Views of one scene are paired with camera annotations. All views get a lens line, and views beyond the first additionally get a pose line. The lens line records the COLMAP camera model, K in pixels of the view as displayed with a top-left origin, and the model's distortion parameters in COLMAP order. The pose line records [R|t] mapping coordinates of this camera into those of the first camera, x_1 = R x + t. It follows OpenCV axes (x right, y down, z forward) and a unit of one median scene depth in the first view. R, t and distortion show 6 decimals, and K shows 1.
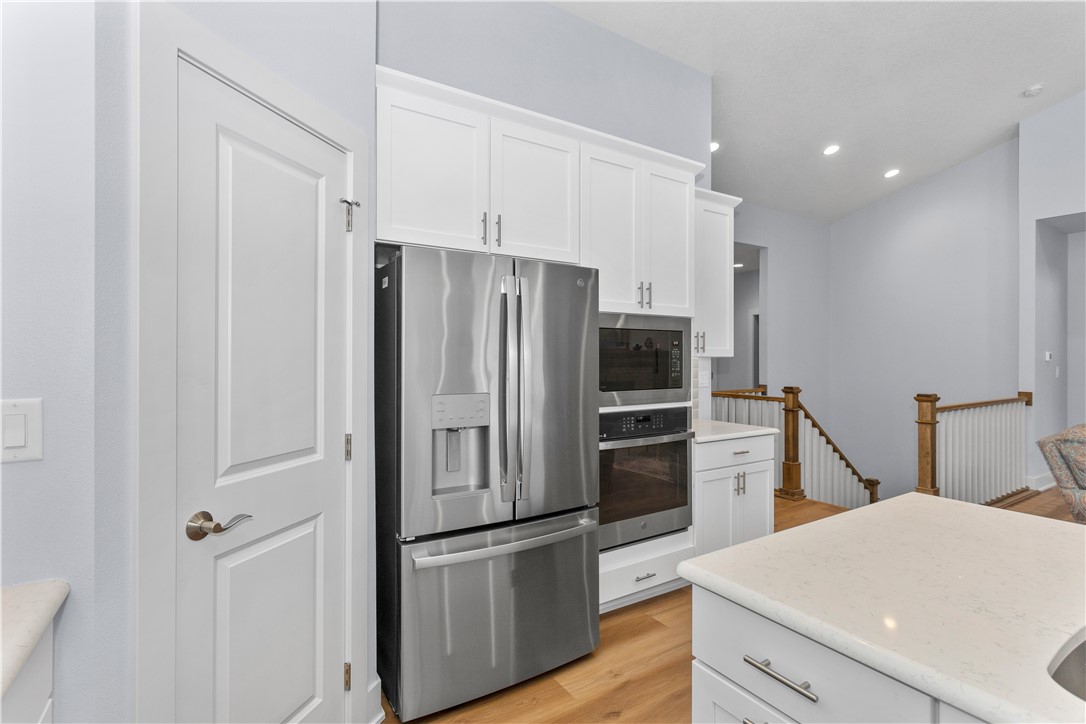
lens RADIAL K [[514.9, 0, 543.0], [0, 514.9, 362.0], [0, 0, 1]] dist [0.000796, 0.000143]
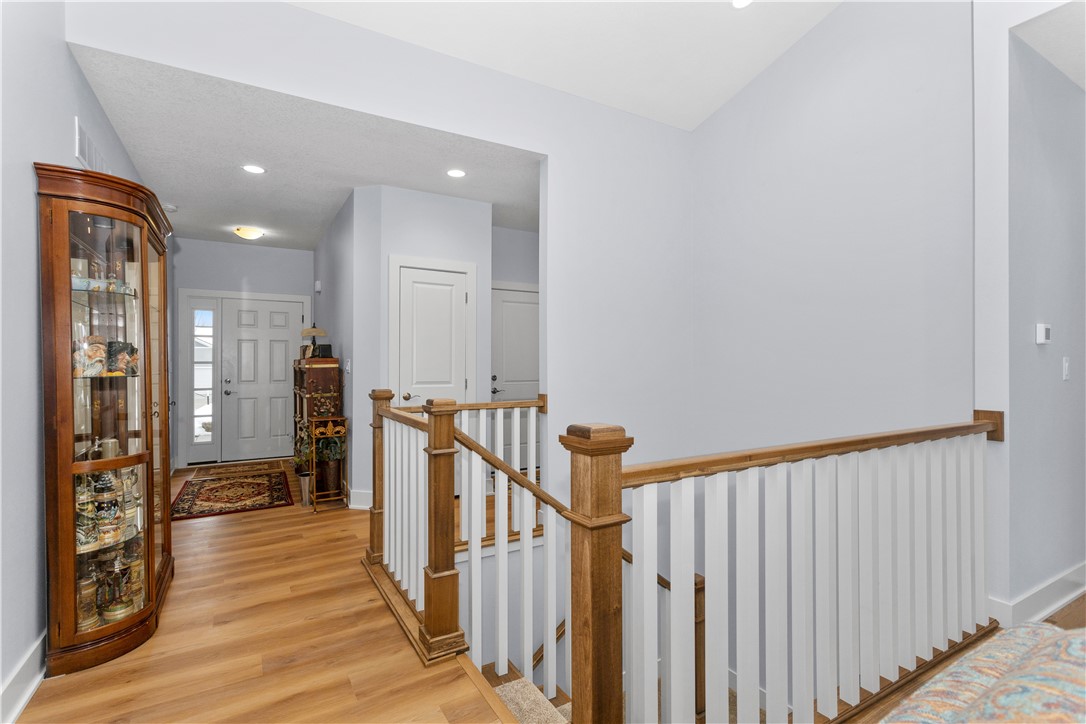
lens RADIAL K [[514.9, 0, 543.0], [0, 514.9, 362.0], [0, 0, 1]] dist [0.000796, 0.000143]
pose [[0.999145, -0.003464, -0.041193, 0.584695], [0.002789, 0.999861, -0.016448, 0.022259], [0.041245, 0.016319, 0.999016, 0.551108]]
